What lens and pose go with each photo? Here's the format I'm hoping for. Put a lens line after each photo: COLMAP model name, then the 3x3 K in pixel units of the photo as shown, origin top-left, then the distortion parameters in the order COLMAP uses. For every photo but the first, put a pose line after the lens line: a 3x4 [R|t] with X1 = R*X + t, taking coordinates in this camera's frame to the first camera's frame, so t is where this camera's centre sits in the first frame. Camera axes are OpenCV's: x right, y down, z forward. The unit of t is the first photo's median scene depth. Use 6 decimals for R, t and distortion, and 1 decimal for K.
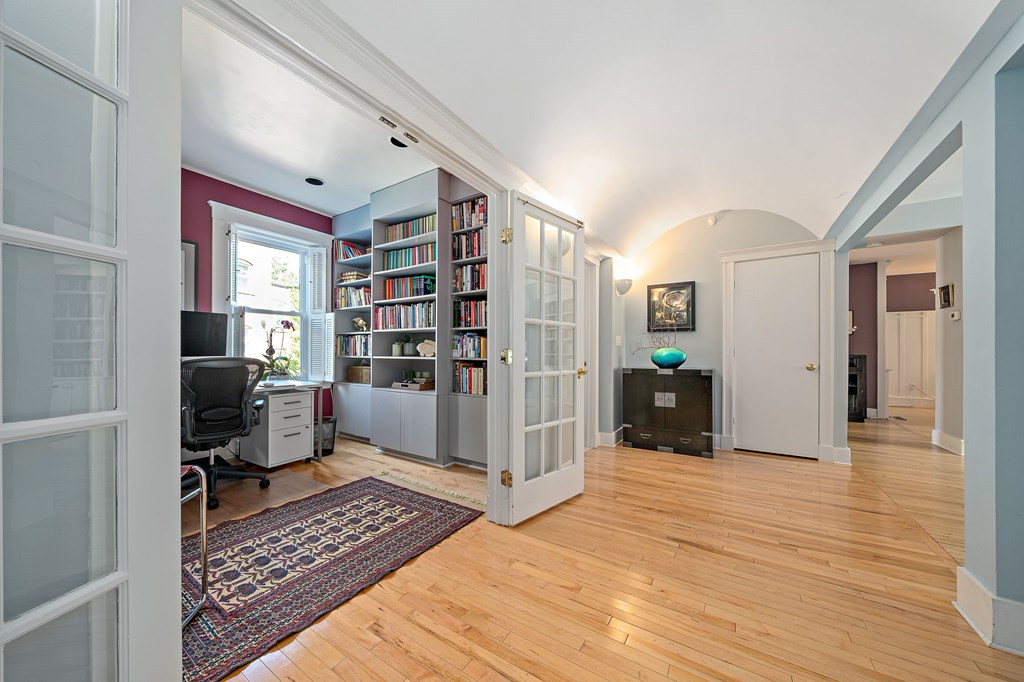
lens RADIAL K [[348.8, 0, 511.6], [0, 348.8, 351.1], [0, 0, 1]] dist [-0.007172, 0.000220]
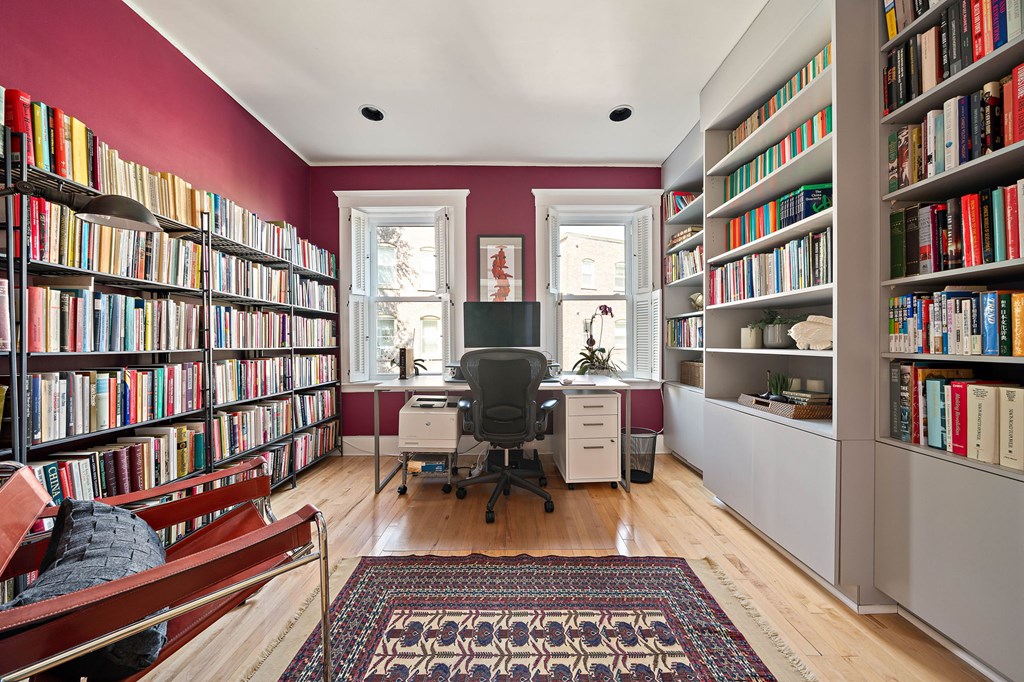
lens RADIAL K [[348.8, 0, 512.1], [0, 348.8, 343.0], [0, 0, 1]] dist [-0.007172, 0.000220]
pose [[0.541178, -0.003978, -0.840898, -0.066895], [0.006064, 0.999981, -0.000828, 0.004492], [0.840886, -0.004651, 0.541192, 0.405386]]
